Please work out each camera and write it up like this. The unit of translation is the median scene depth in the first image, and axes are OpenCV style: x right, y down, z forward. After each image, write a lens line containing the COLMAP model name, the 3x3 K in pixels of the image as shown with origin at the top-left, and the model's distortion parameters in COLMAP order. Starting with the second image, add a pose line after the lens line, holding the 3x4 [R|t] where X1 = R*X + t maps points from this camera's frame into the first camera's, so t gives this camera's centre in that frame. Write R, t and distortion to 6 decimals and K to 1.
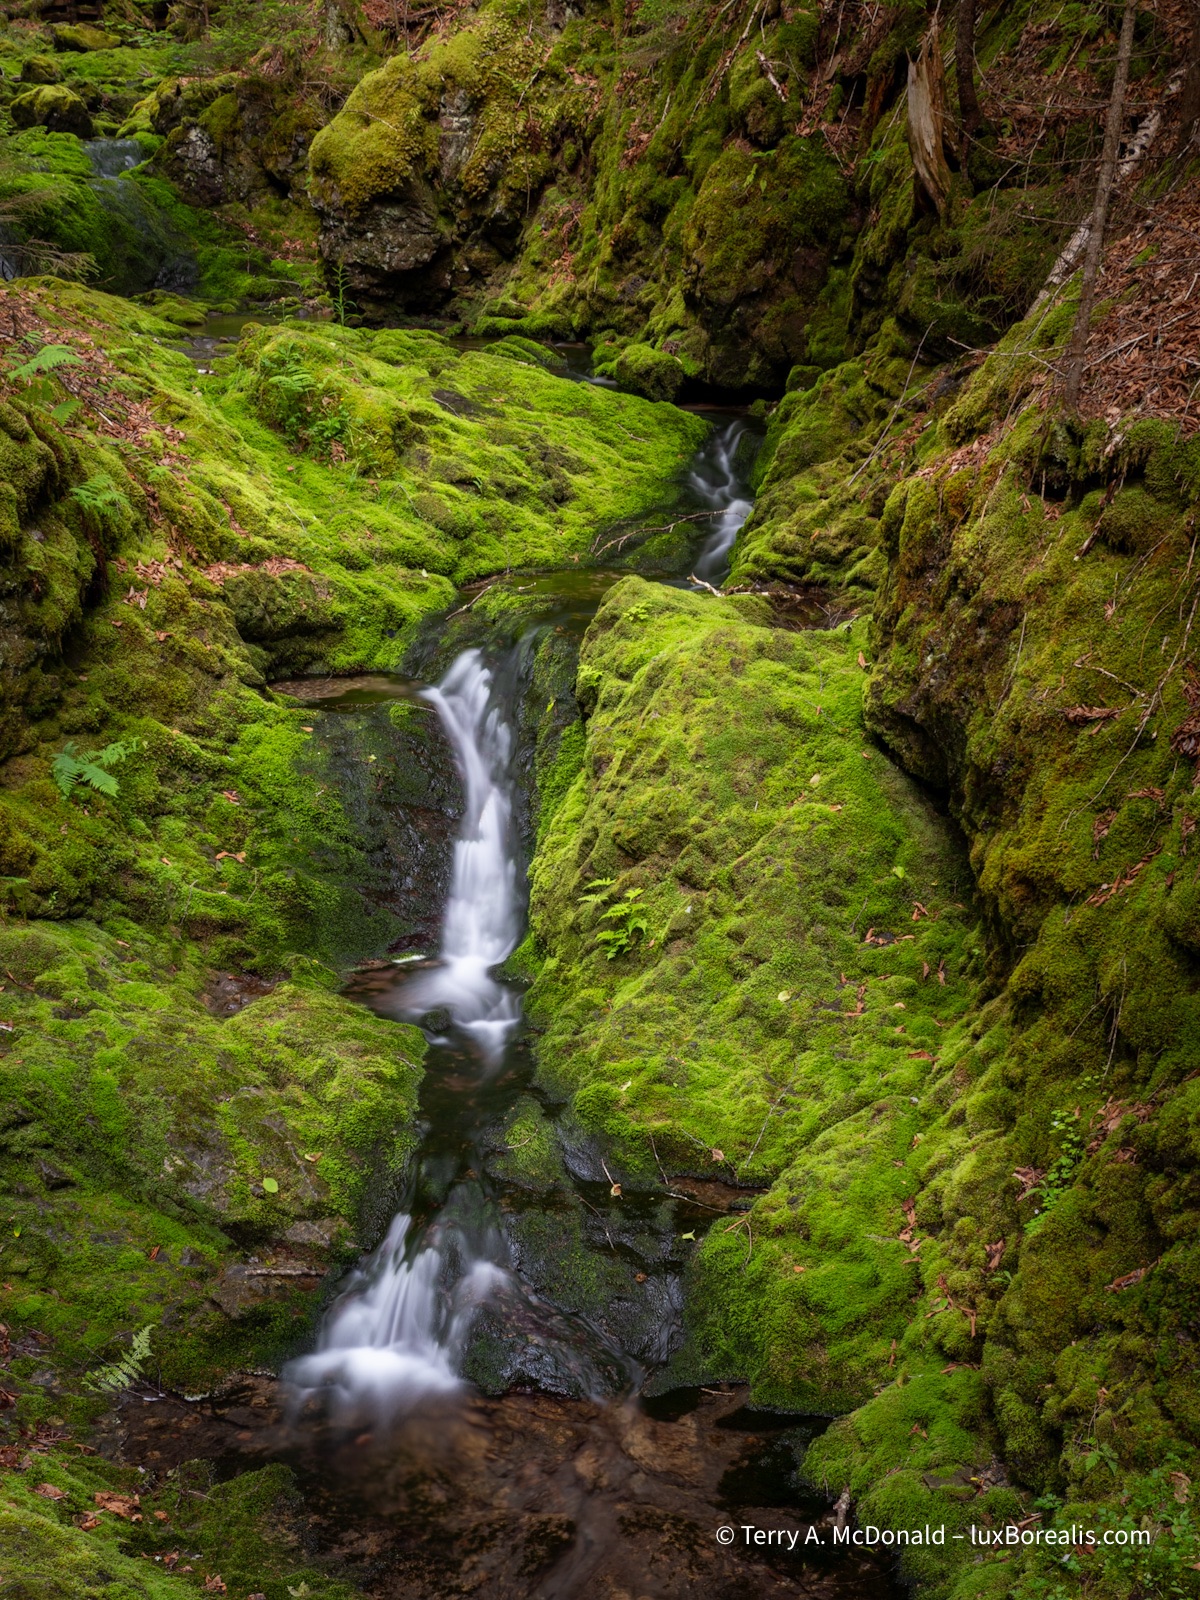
lens RADIAL K [[847.2, 0, 600.0], [0, 847.2, 800.0], [0, 0, 1]] dist [0.001208, -0.000644]
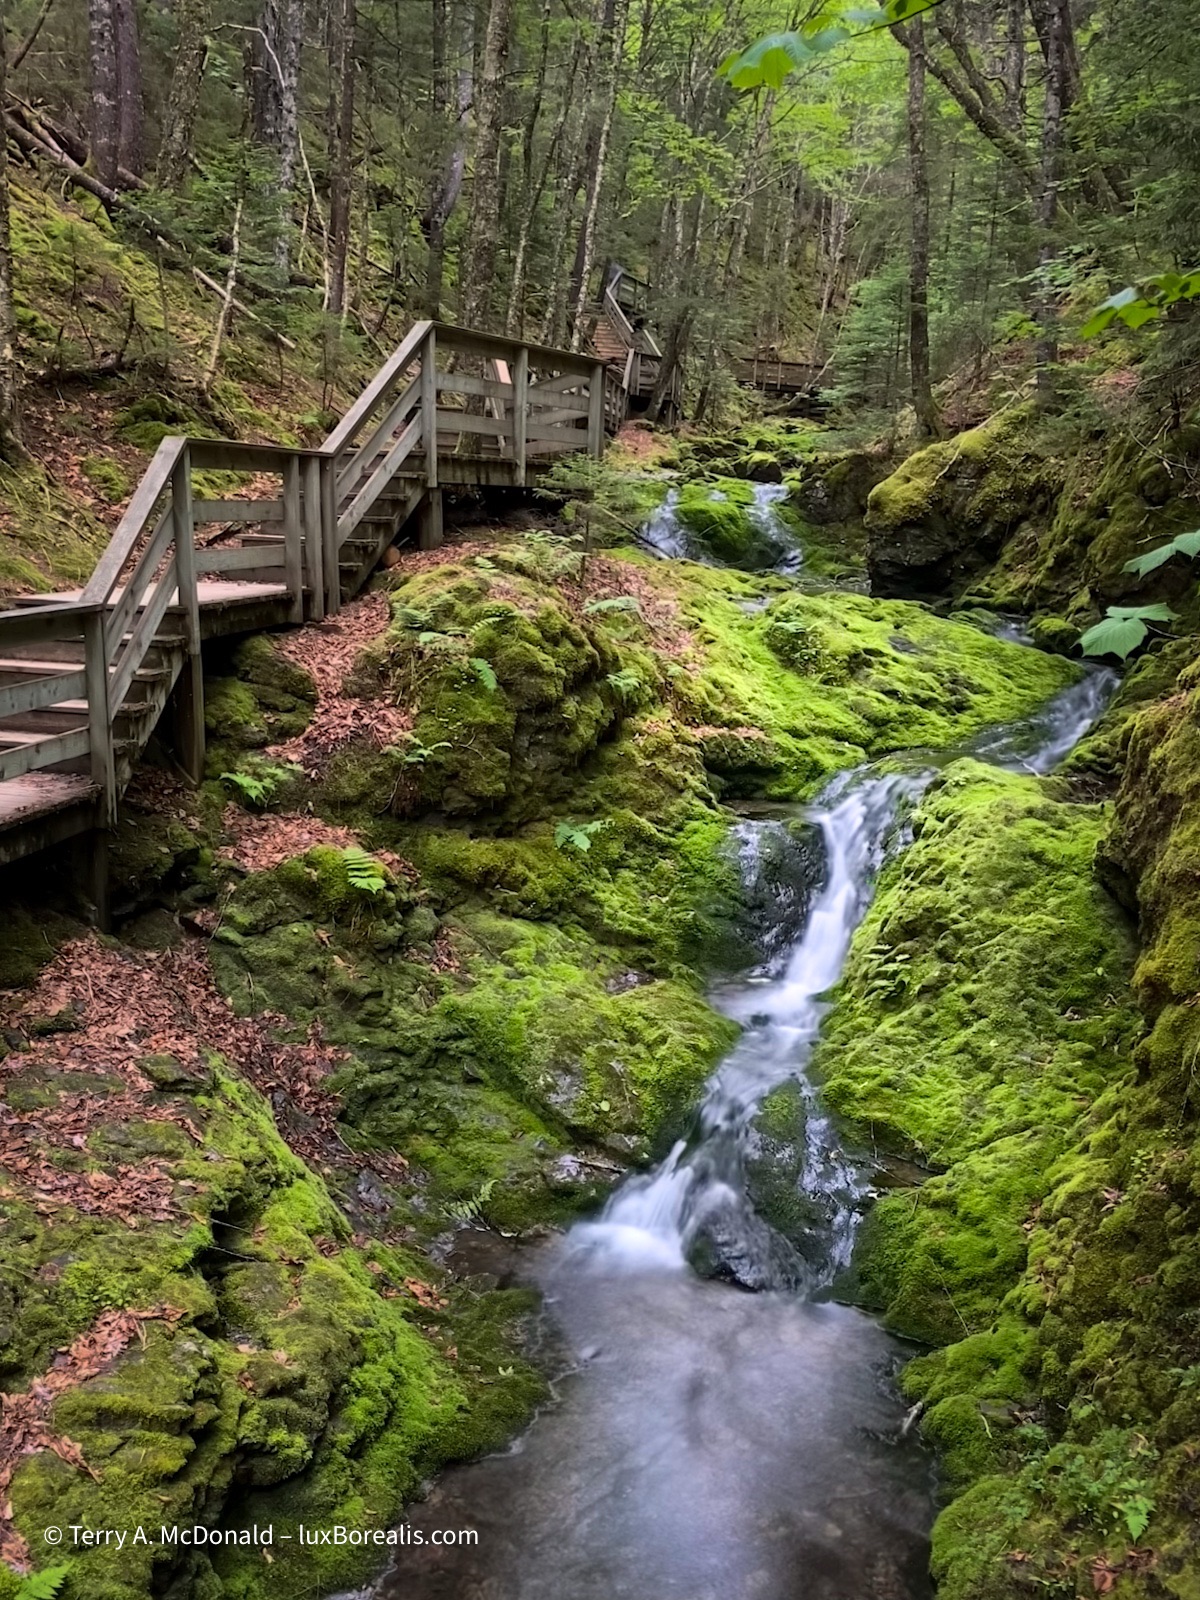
lens RADIAL K [[482.5, 0, 600.0], [0, 482.5, 800.0], [0, 0, 1]] dist [0.021519, -0.006842]
pose [[0.986771, 0.113390, -0.115867, -0.448081], [-0.126330, 0.985734, -0.111216, -0.002795], [0.101603, 0.124382, 0.987019, 0.049675]]
